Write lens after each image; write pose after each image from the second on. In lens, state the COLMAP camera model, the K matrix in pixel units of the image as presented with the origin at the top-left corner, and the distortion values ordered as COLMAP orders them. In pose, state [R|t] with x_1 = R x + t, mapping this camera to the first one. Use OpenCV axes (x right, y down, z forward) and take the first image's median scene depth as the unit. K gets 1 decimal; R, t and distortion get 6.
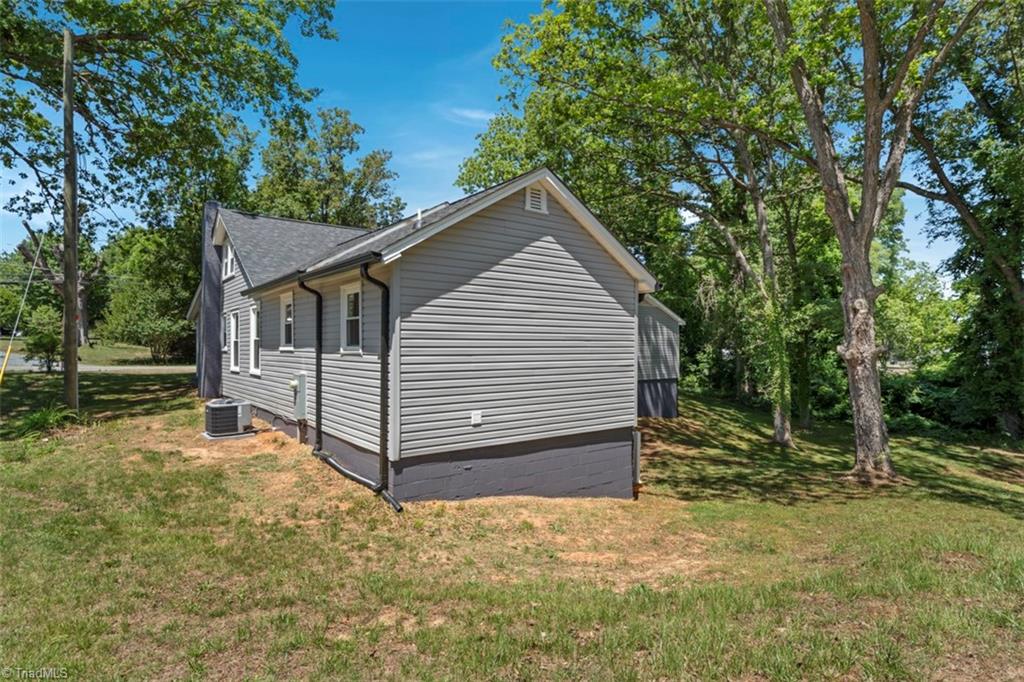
lens RADIAL K [[535.6, 0, 507.5], [0, 535.6, 339.5], [0, 0, 1]] dist [-0.007343, -0.000218]
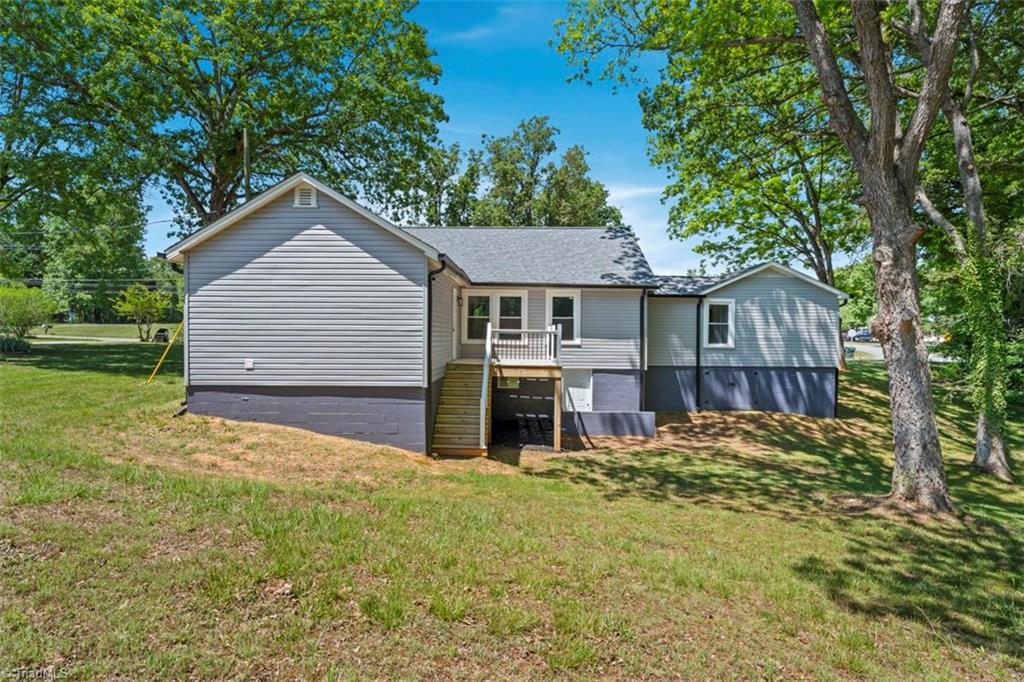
lens RADIAL K [[535.6, 0, 505.1], [0, 535.6, 343.0], [0, 0, 1]] dist [-0.007343, -0.000218]
pose [[0.790259, 0.011029, -0.612673, 1.143441], [0.001312, 0.999805, 0.019691, 0.056628], [0.612771, -0.016365, 0.790091, 0.267296]]
